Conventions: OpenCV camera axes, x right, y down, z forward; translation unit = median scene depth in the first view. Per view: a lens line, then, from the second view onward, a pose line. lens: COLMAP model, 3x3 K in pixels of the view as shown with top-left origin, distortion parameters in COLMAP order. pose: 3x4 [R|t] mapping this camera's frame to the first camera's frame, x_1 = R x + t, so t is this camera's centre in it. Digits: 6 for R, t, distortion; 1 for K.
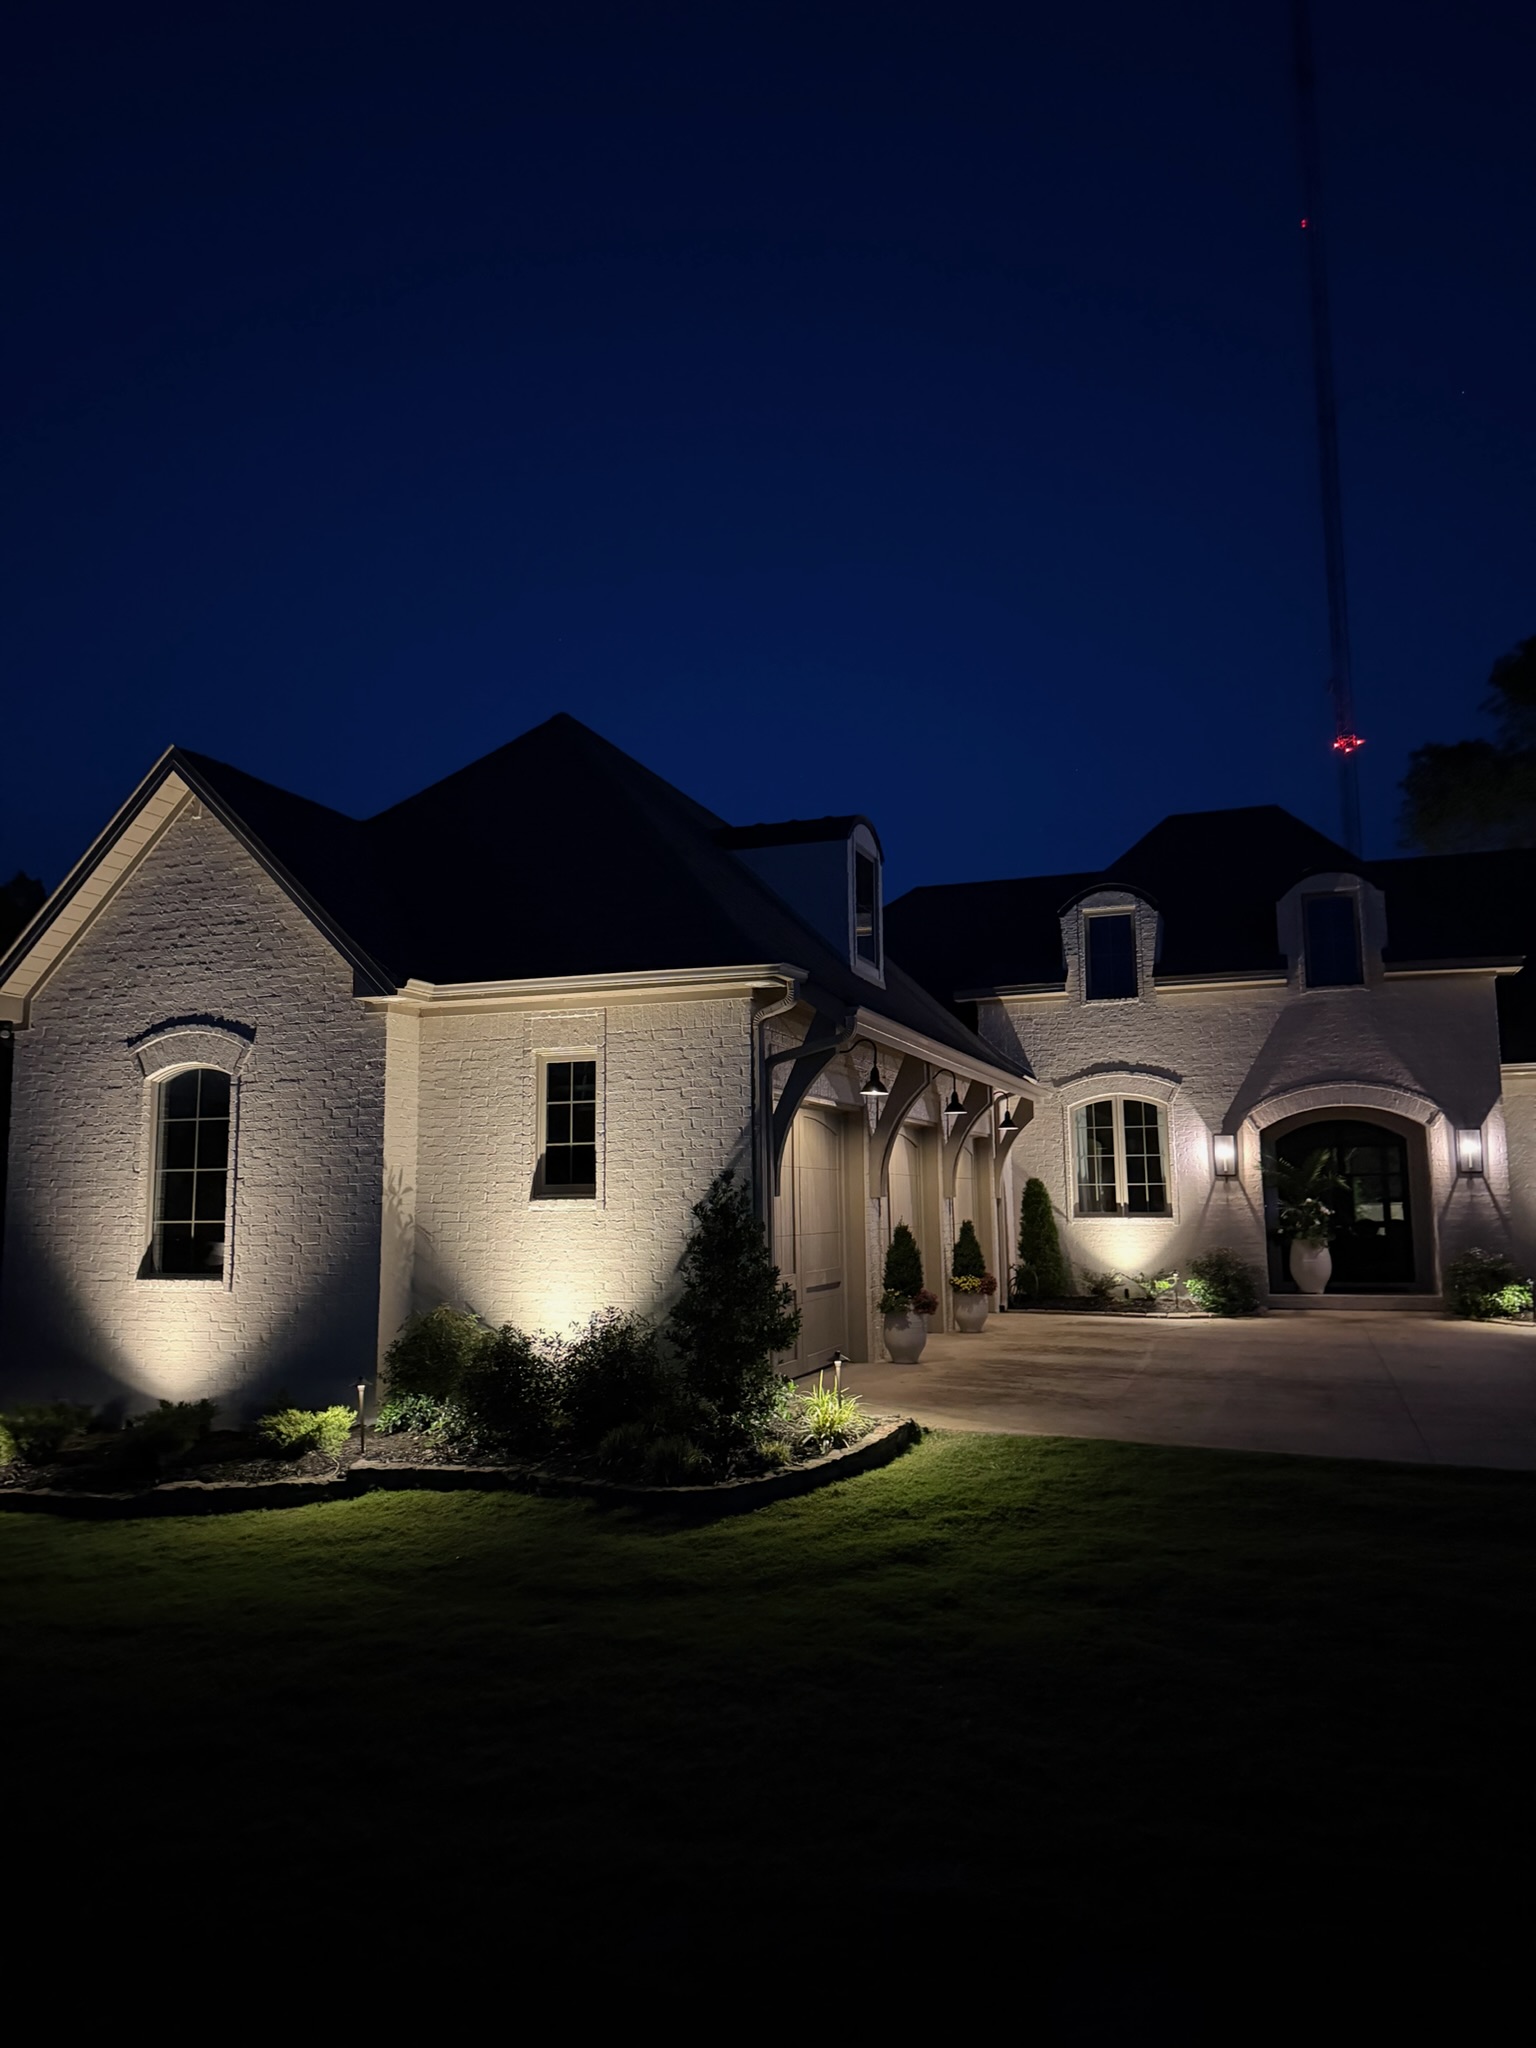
lens RADIAL K [[1426.3, 0, 768.1], [0, 1426.3, 1031.8], [0, 0, 1]] dist [0.155392, -0.312124]
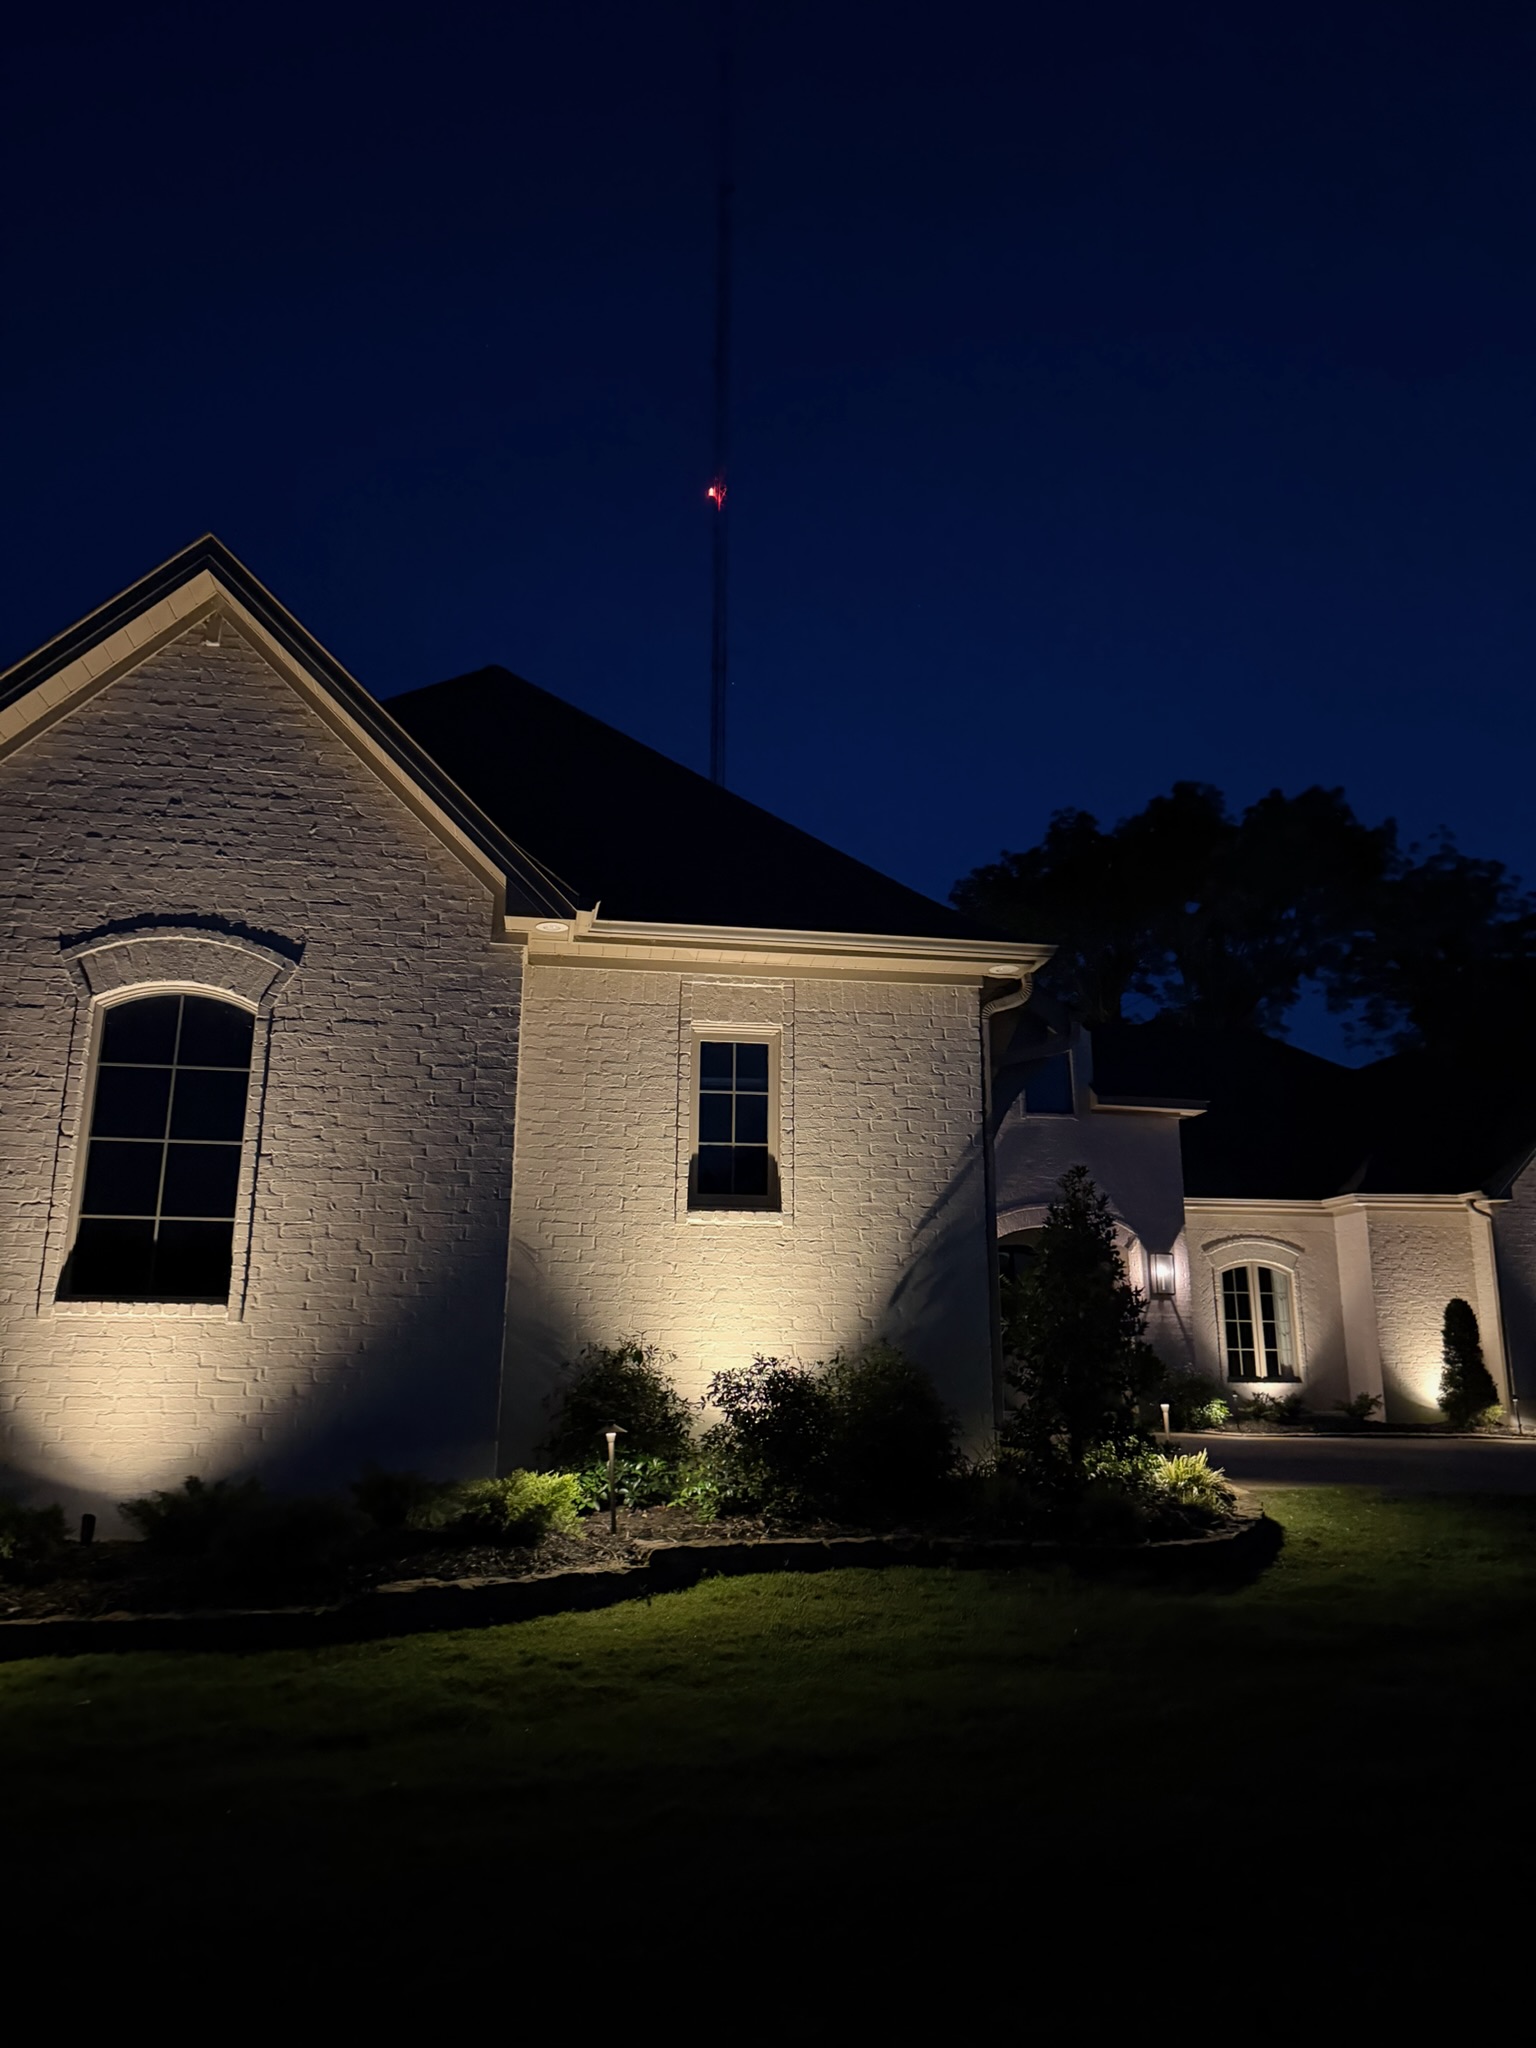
lens RADIAL K [[1426.3, 0, 768.1], [0, 1426.3, 1031.8], [0, 0, 1]] dist [0.155392, -0.312124]
pose [[0.876208, 0.129706, 0.464151, -0.480916], [-0.070091, 0.987159, -0.143543, 0.125348], [-0.476809, 0.093240, 0.874048, 0.286378]]
